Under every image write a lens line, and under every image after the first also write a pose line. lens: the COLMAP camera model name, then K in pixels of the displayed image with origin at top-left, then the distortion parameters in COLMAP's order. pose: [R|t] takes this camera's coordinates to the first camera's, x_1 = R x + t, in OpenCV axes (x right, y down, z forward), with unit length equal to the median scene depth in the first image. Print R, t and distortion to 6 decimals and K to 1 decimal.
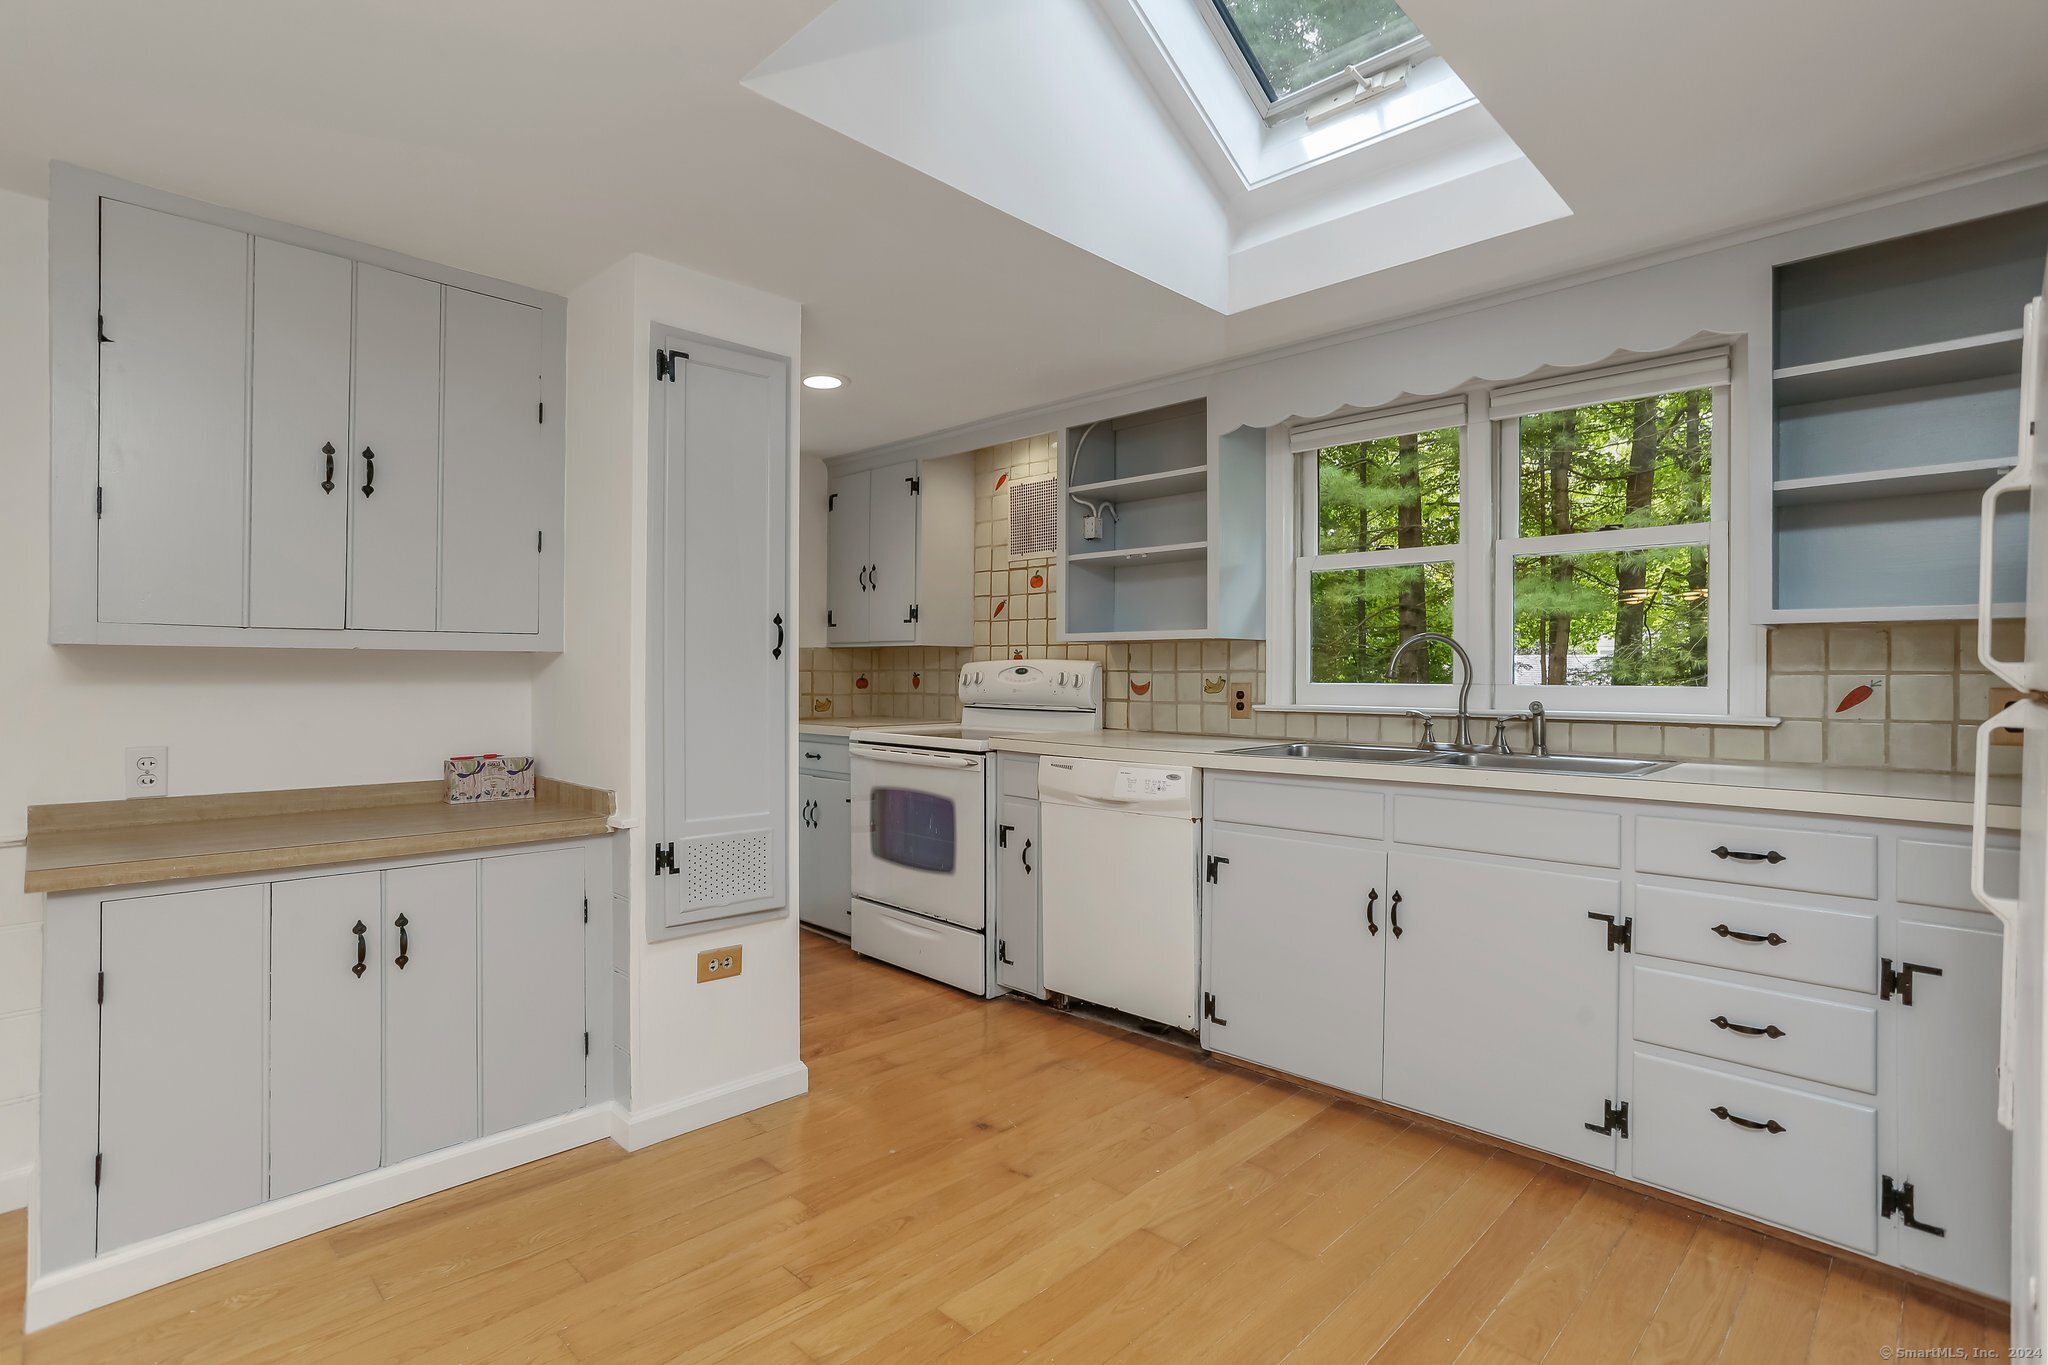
lens RADIAL K [[990.1, 0, 1018.6], [0, 990.1, 674.4], [0, 0, 1]] dist [-0.063194, 0.041656]
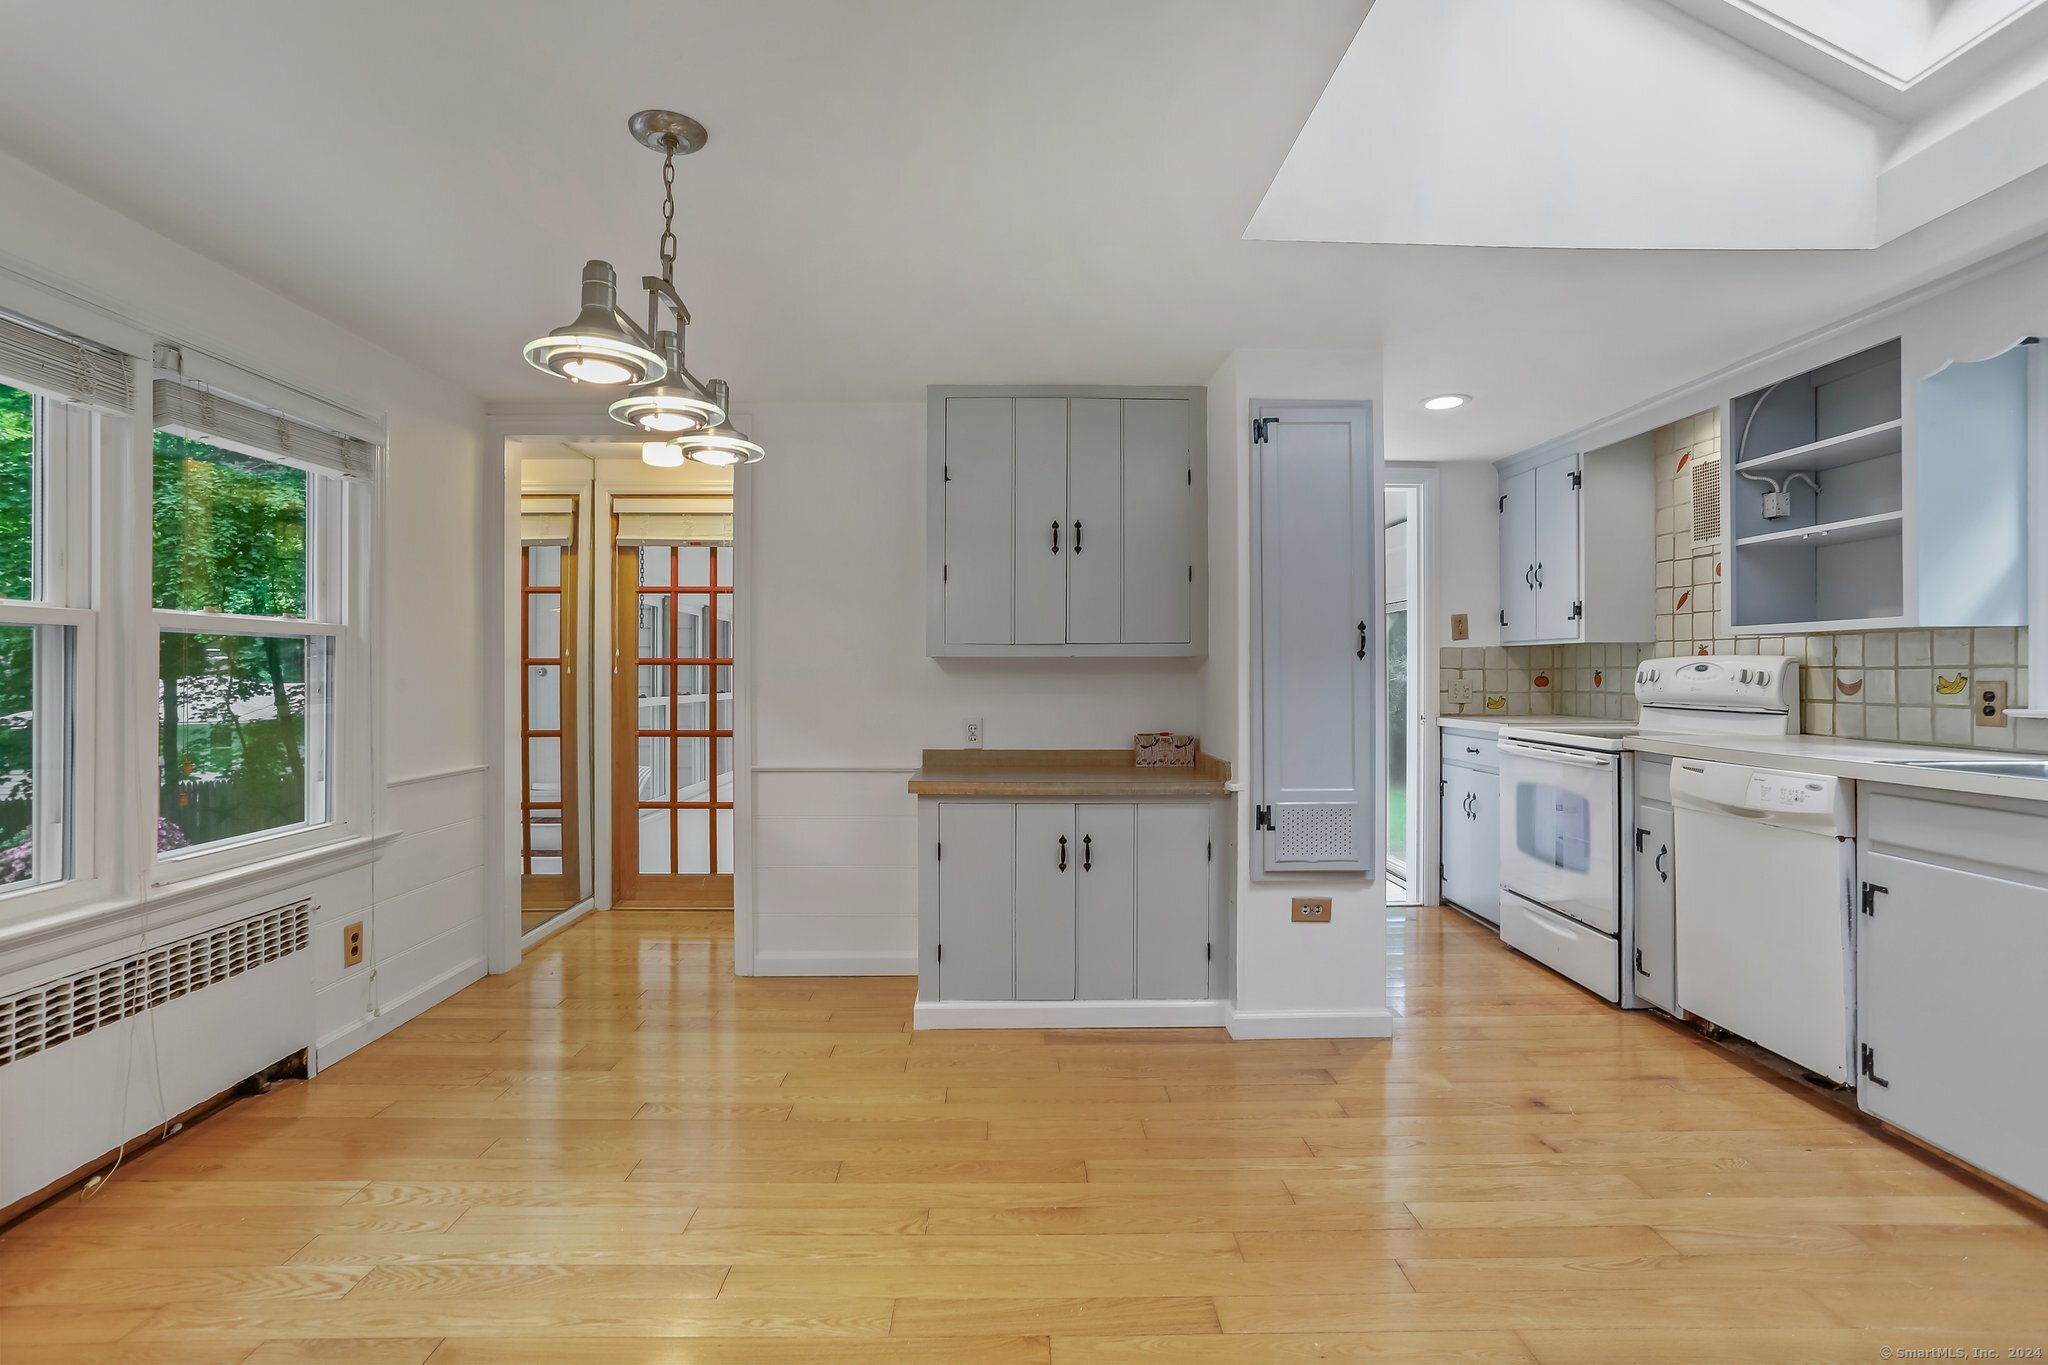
lens RADIAL K [[990.1, 0, 1018.6], [0, 990.1, 674.4], [0, 0, 1]] dist [-0.063194, 0.041656]
pose [[0.713171, -0.003071, -0.700983, 0.220911], [0.003424, 0.999994, -0.000898, 0.001319], [0.700981, -0.001760, 0.713177, -0.096797]]
